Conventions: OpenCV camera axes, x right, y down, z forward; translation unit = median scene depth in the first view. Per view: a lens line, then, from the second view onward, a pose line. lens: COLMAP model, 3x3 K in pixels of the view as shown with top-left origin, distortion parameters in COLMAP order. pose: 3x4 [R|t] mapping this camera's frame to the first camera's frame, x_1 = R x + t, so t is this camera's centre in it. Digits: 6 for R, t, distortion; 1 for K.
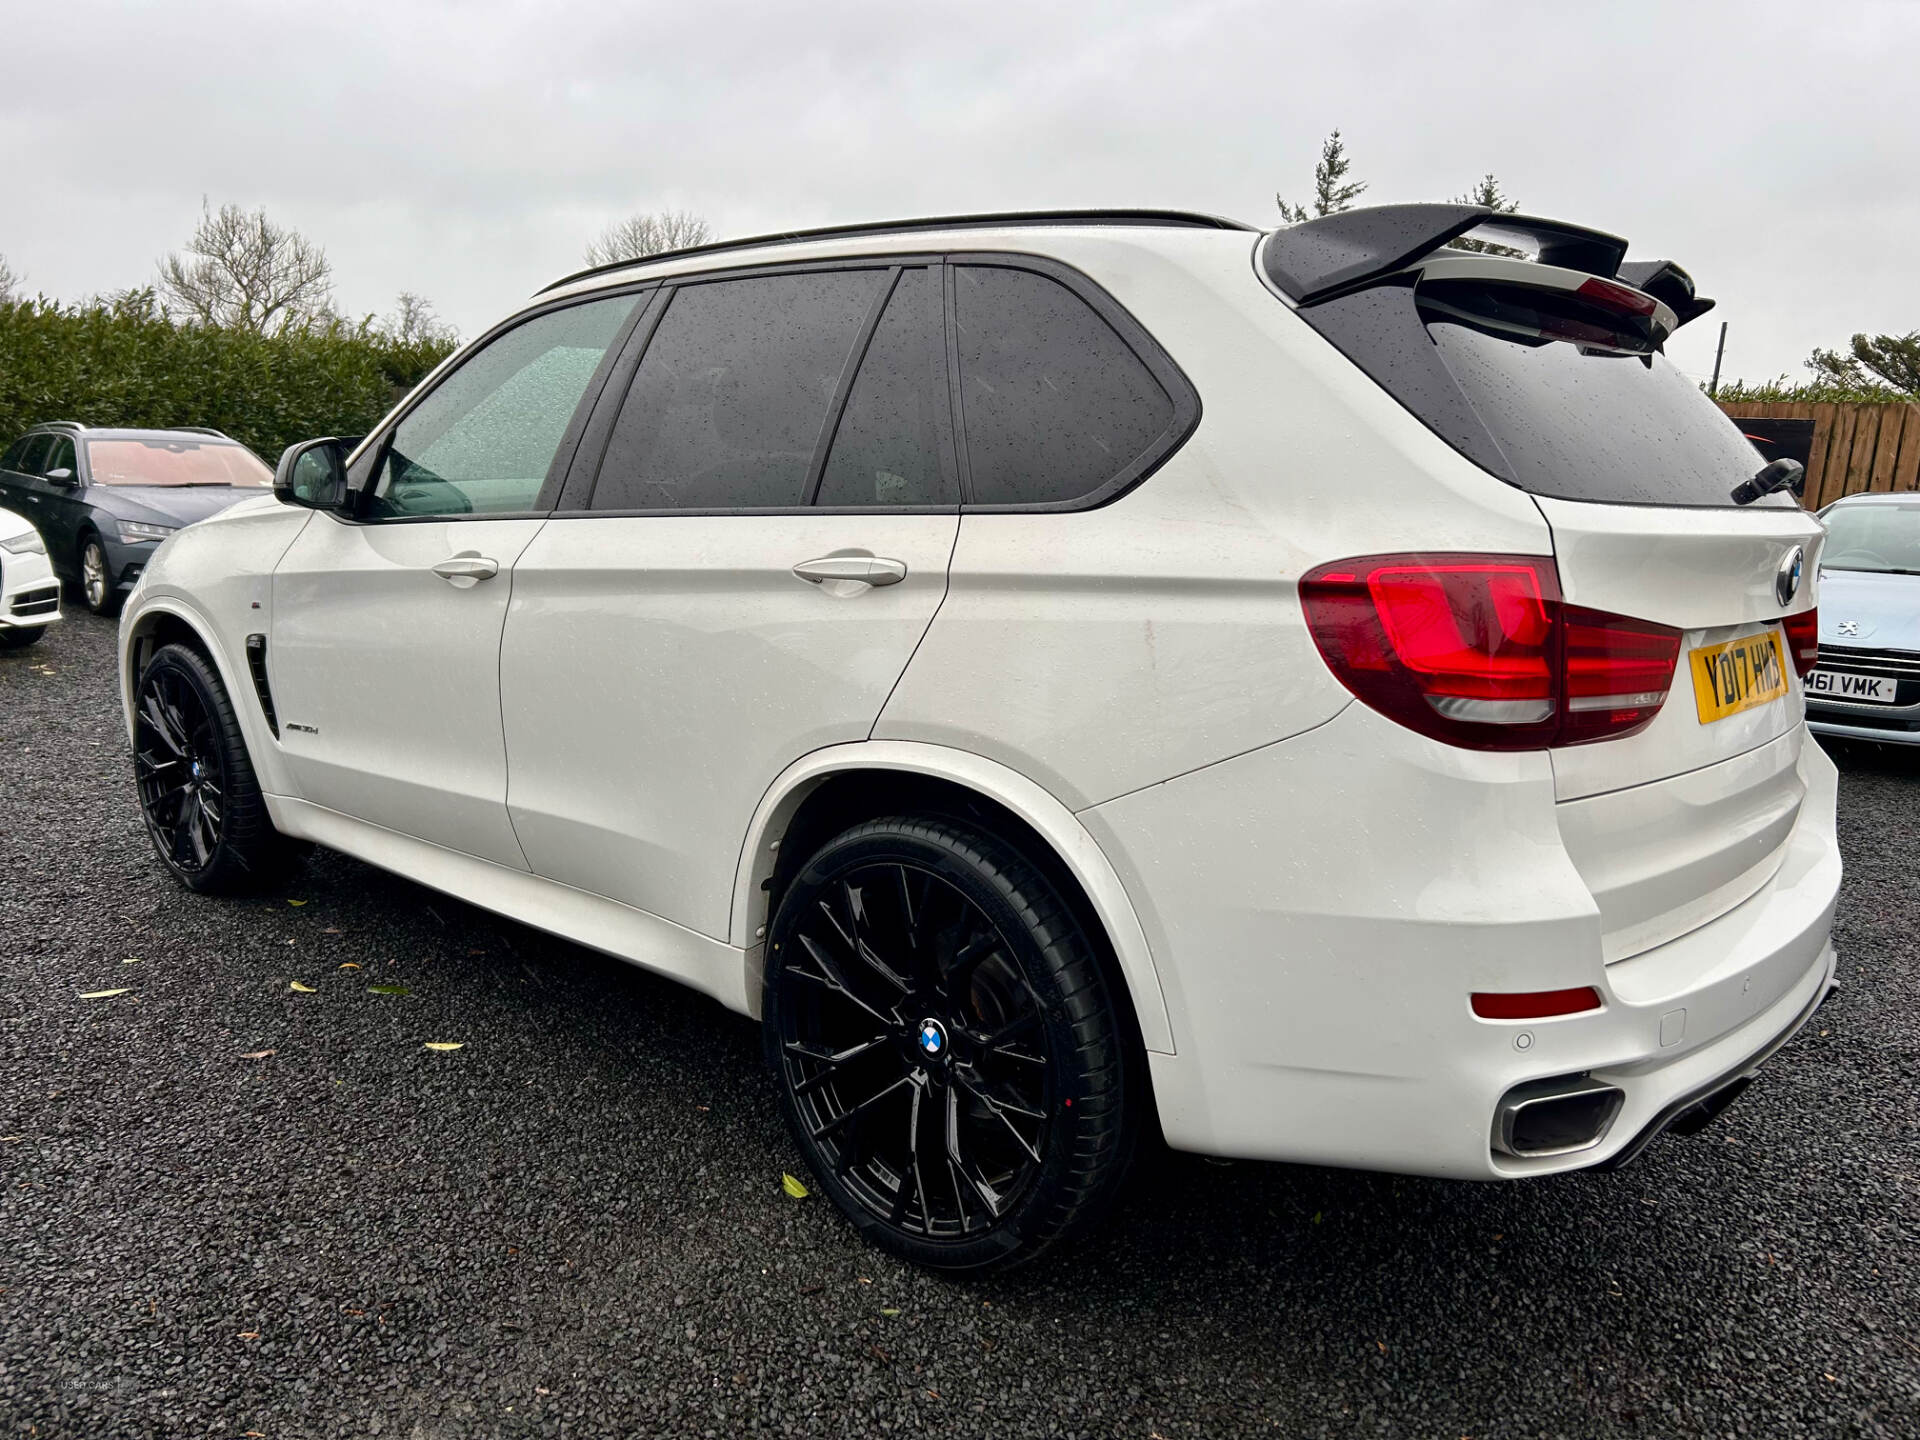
lens RADIAL K [[1451.8, 0, 982.9], [0, 1451.8, 711.1], [0, 0, 1]] dist [0.047591, -0.048056]
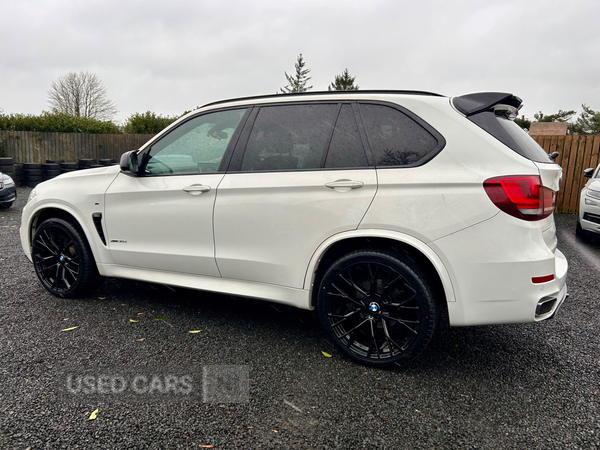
lens RADIAL K [[453.7, 0, 307.2], [0, 453.7, 222.2], [0, 0, 1]] dist [0.047591, -0.048056]
pose [[0.968353, -0.051856, 0.244137, -0.462524], [0.056277, 0.998353, -0.011163, 0.006778], [-0.243156, 0.024549, 0.969676, -0.104417]]
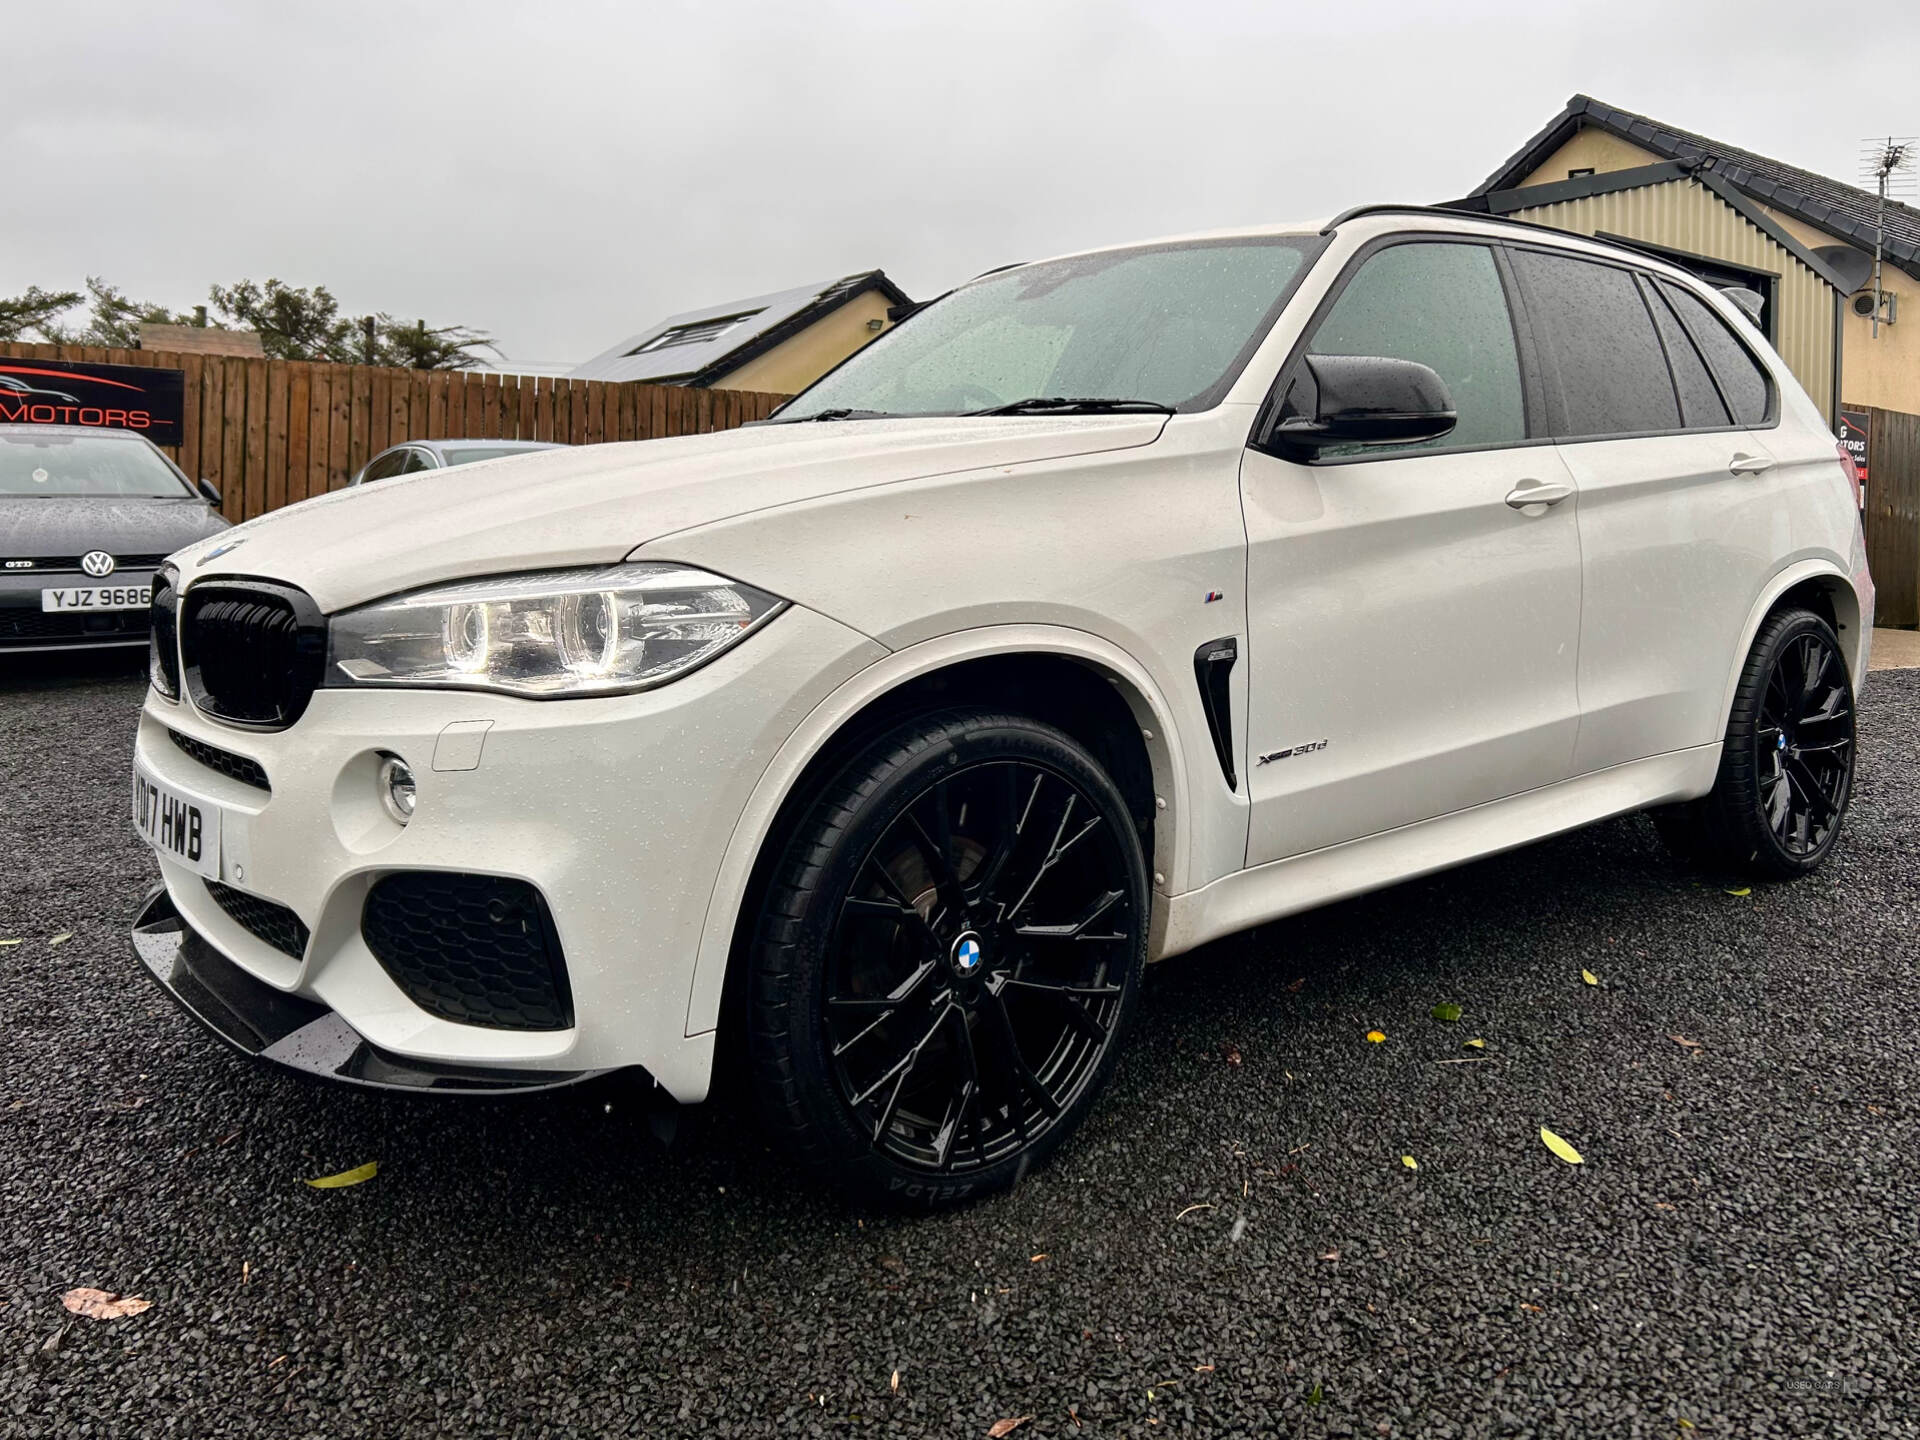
lens RADIAL K [[1468.3, 0, 979.5], [0, 1468.3, 684.6], [0, 0, 1]] dist [0.017554, -0.000732]
pose [[0.179858, -0.169276, 0.969018, -1.777625], [0.160389, 0.976947, 0.140891, -0.219749], [-0.970529, 0.130080, 0.202862, 1.490177]]
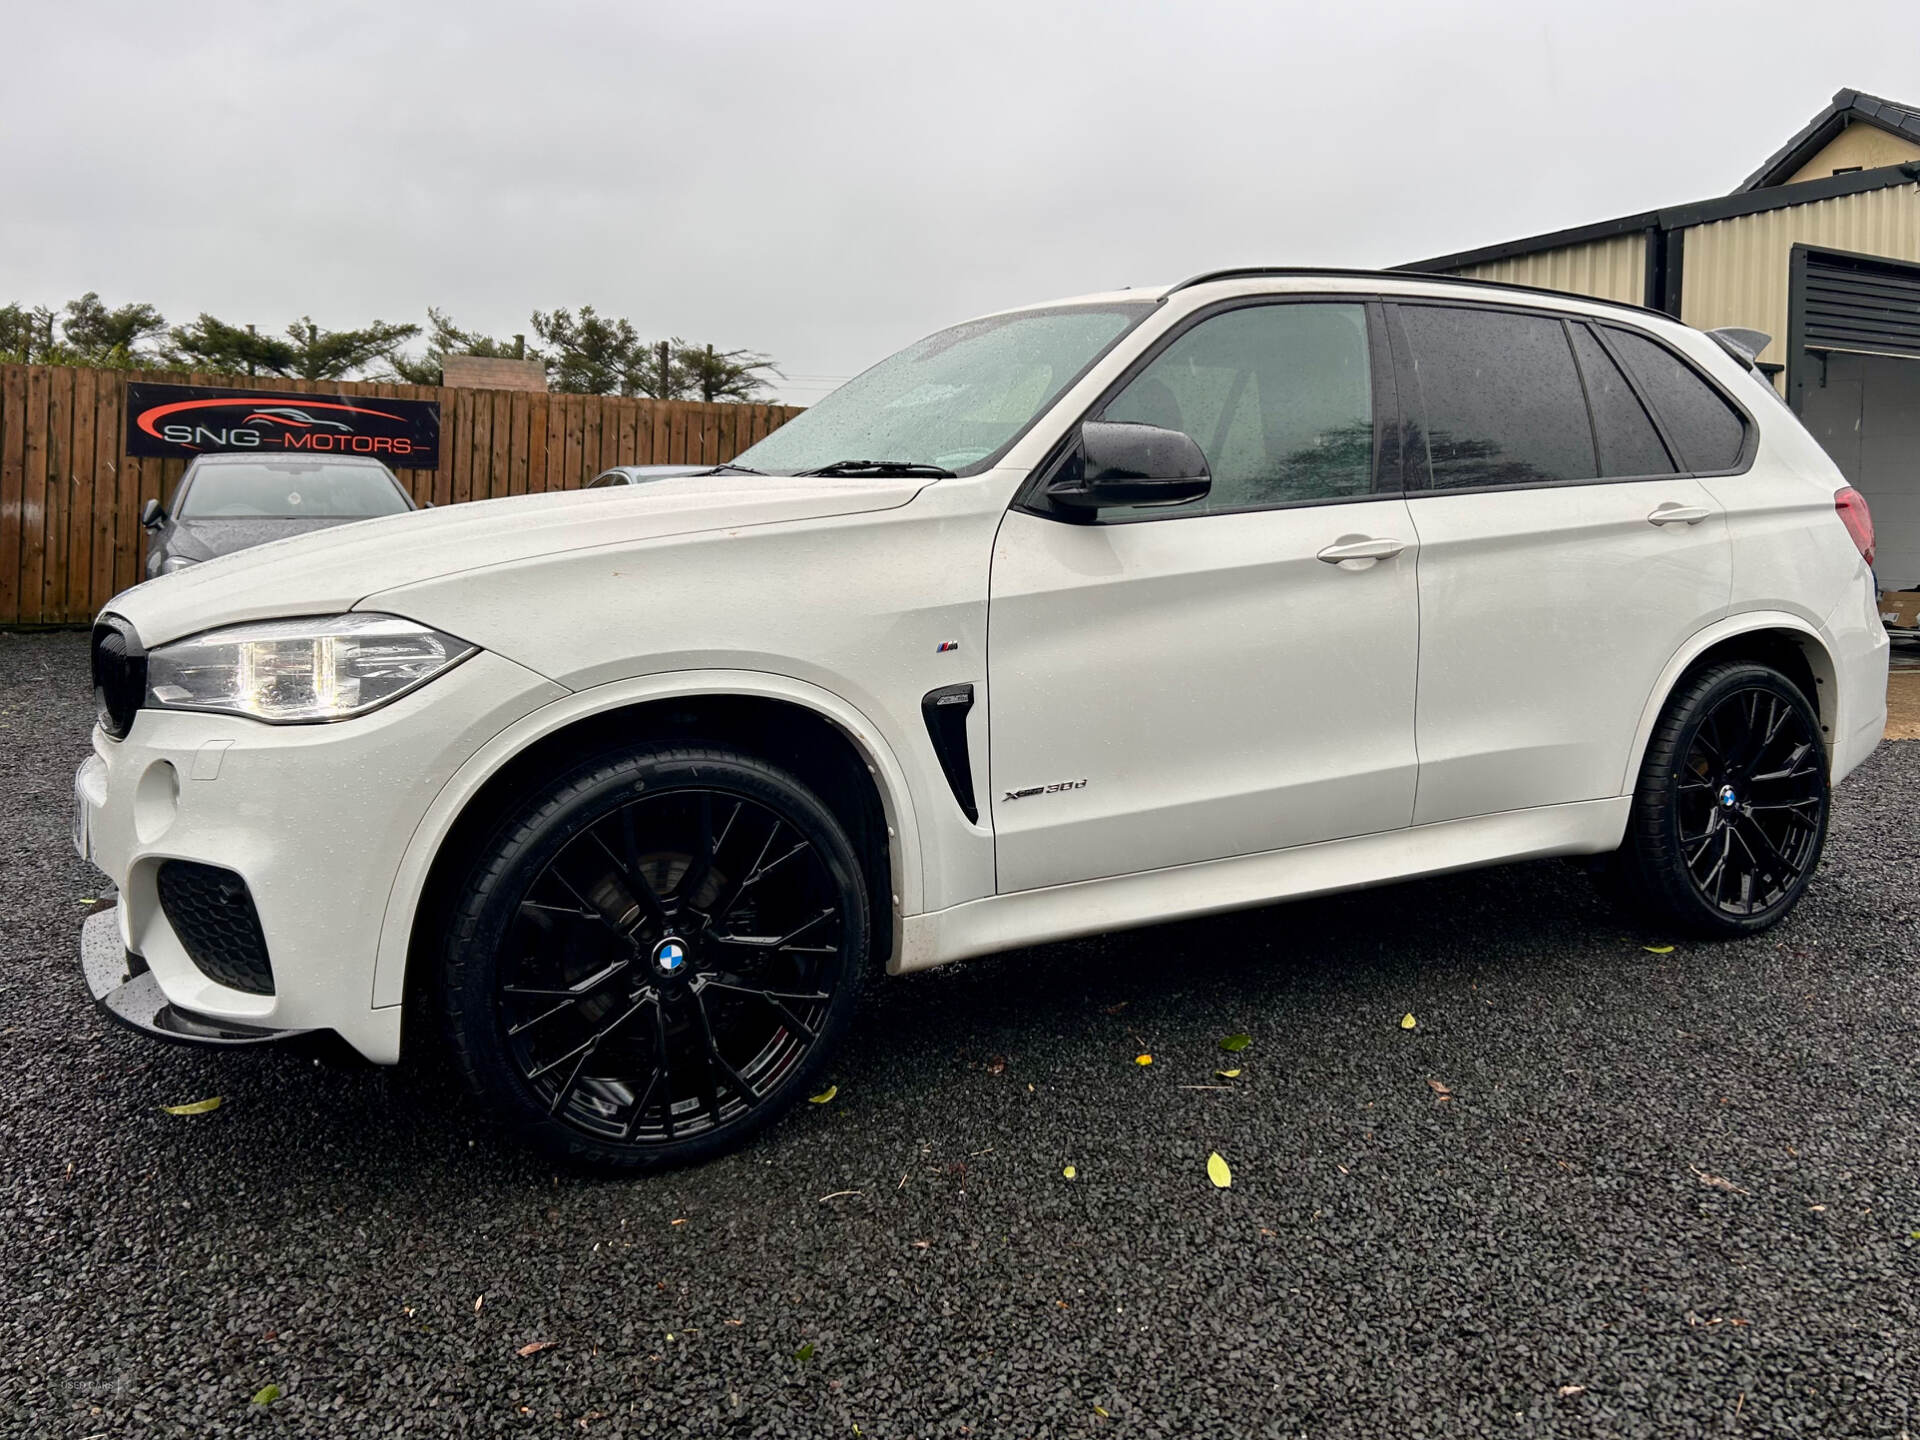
lens RADIAL K [[1451.8, 0, 982.9], [0, 1451.8, 711.1], [0, 0, 1]] dist [0.047591, -0.048056]
pose [[0.360867, -0.170133, 0.916968, -1.765979], [0.154233, 0.980568, 0.121236, -0.192193], [-0.919776, 0.097676, 0.380095, 1.093065]]
